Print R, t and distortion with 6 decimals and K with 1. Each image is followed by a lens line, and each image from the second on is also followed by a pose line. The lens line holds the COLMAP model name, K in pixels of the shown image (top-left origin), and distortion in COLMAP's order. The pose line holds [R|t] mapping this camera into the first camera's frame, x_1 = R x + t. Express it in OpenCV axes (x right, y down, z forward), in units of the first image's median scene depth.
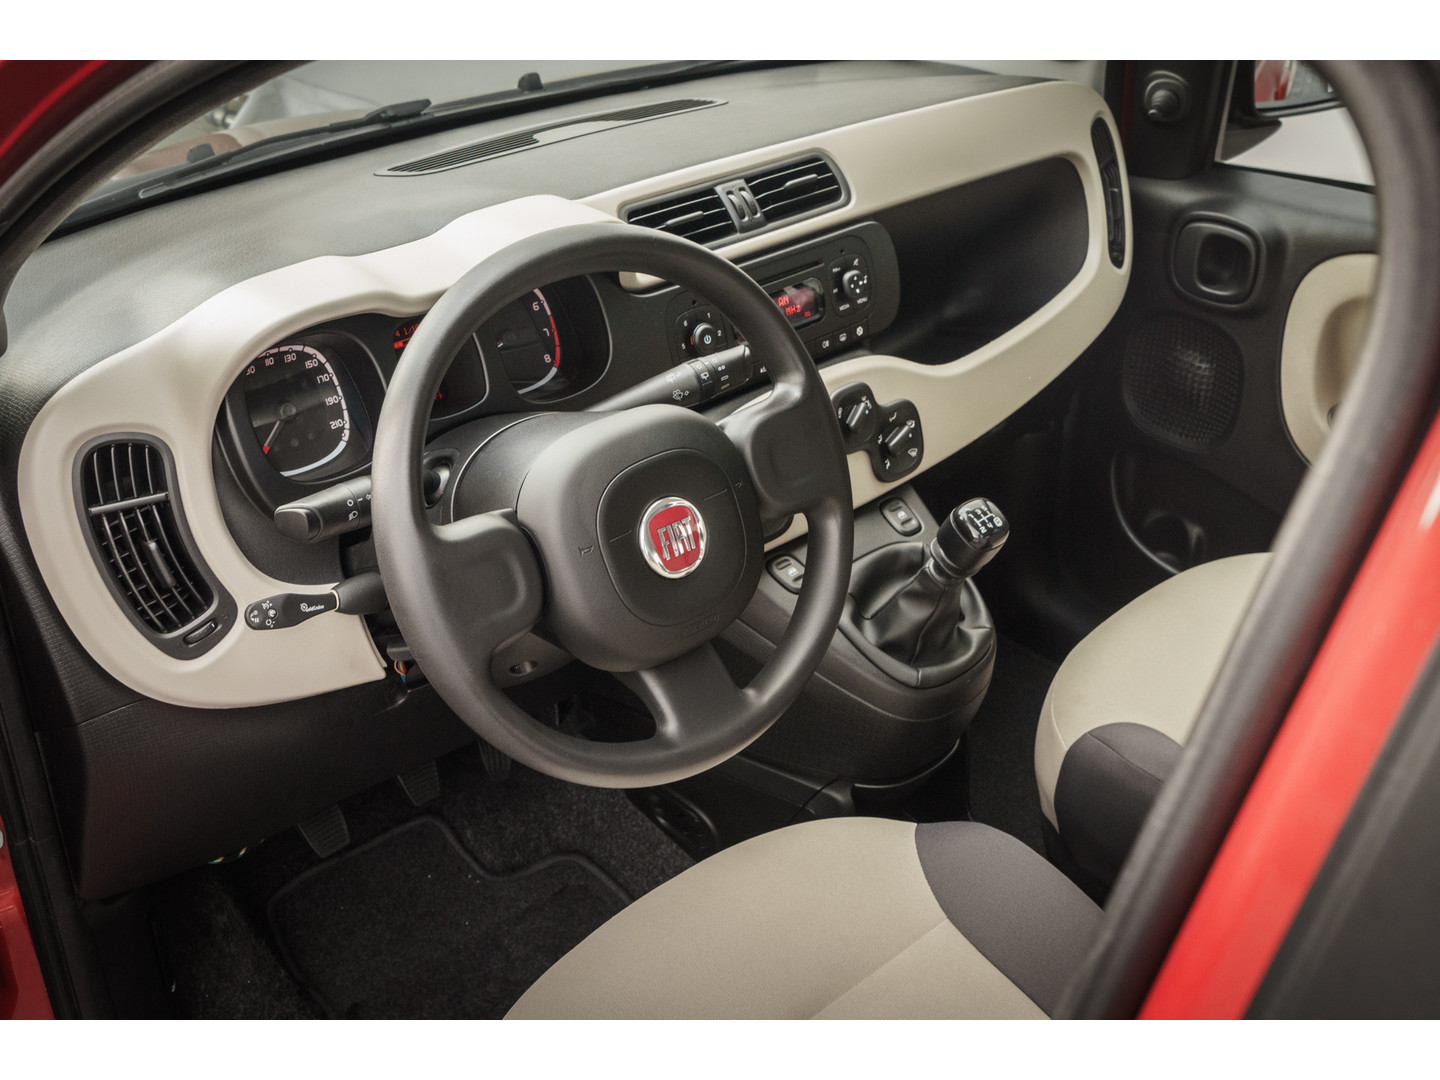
lens RADIAL K [[1573.7, 0, 727.2], [0, 1573.7, 536.4], [0, 0, 1]] dist [0.025853, 0.000000]
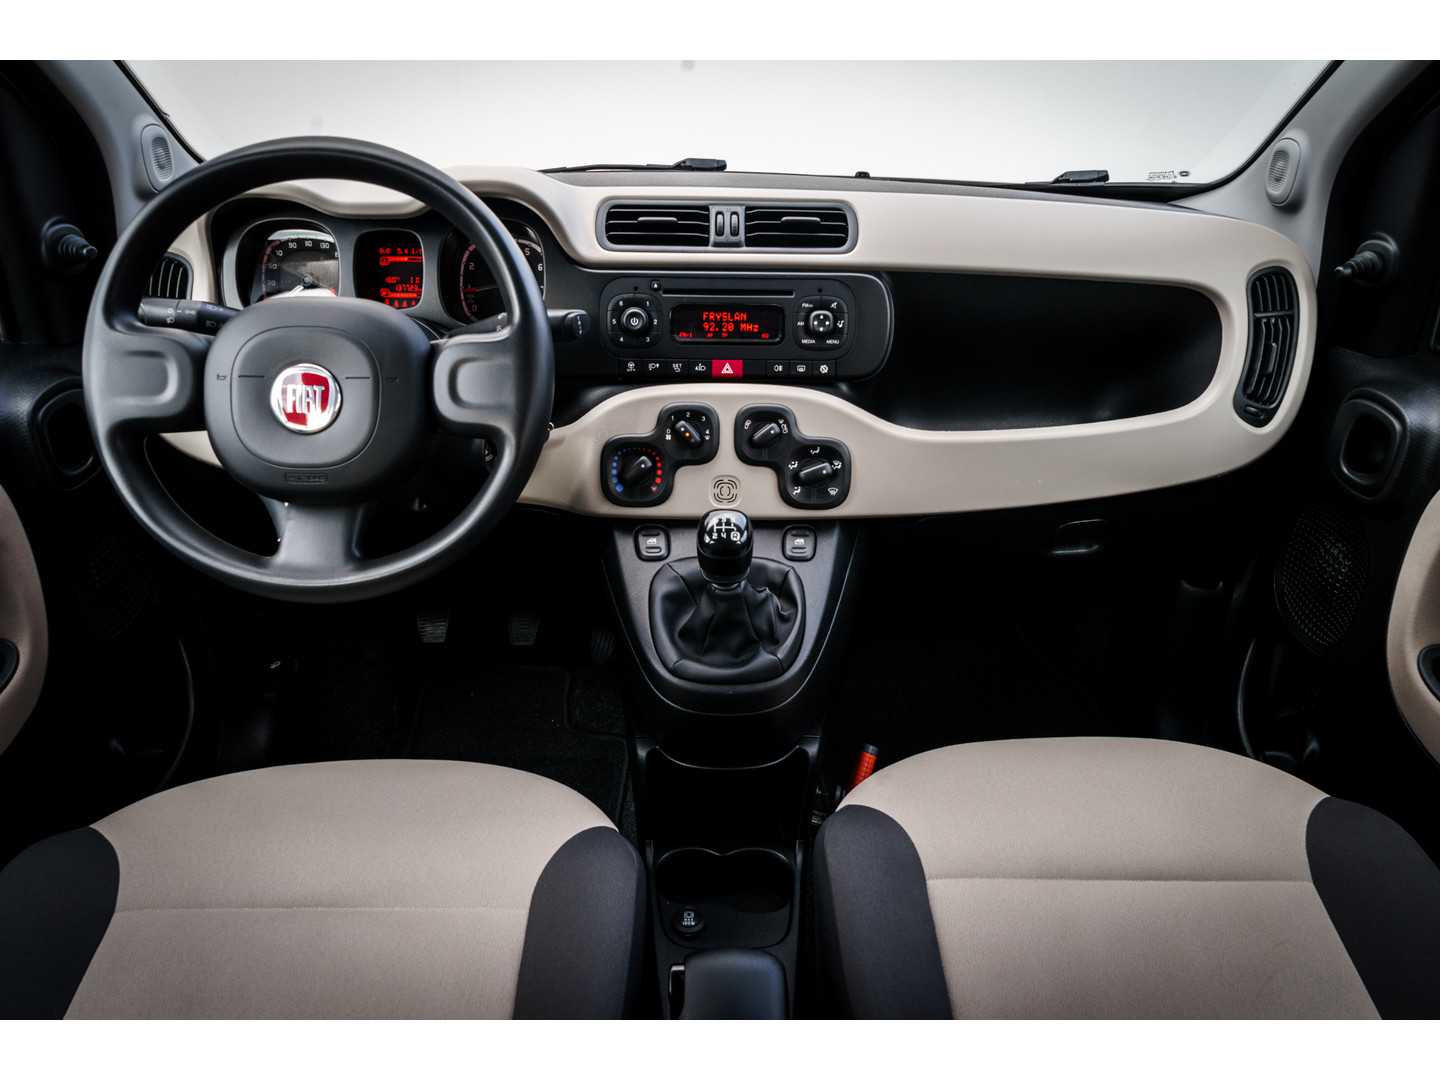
lens RADIAL K [[1043.8, 0, 729.8], [0, 1043.8, 534.0], [0, 0, 1]] dist [-0.007113, 0.001526]
pose [[0.733176, 0.317723, -0.601253, 0.510879], [-0.353124, 0.933475, 0.062676, -0.047211], [0.581168, 0.166364, 0.796597, 0.413974]]
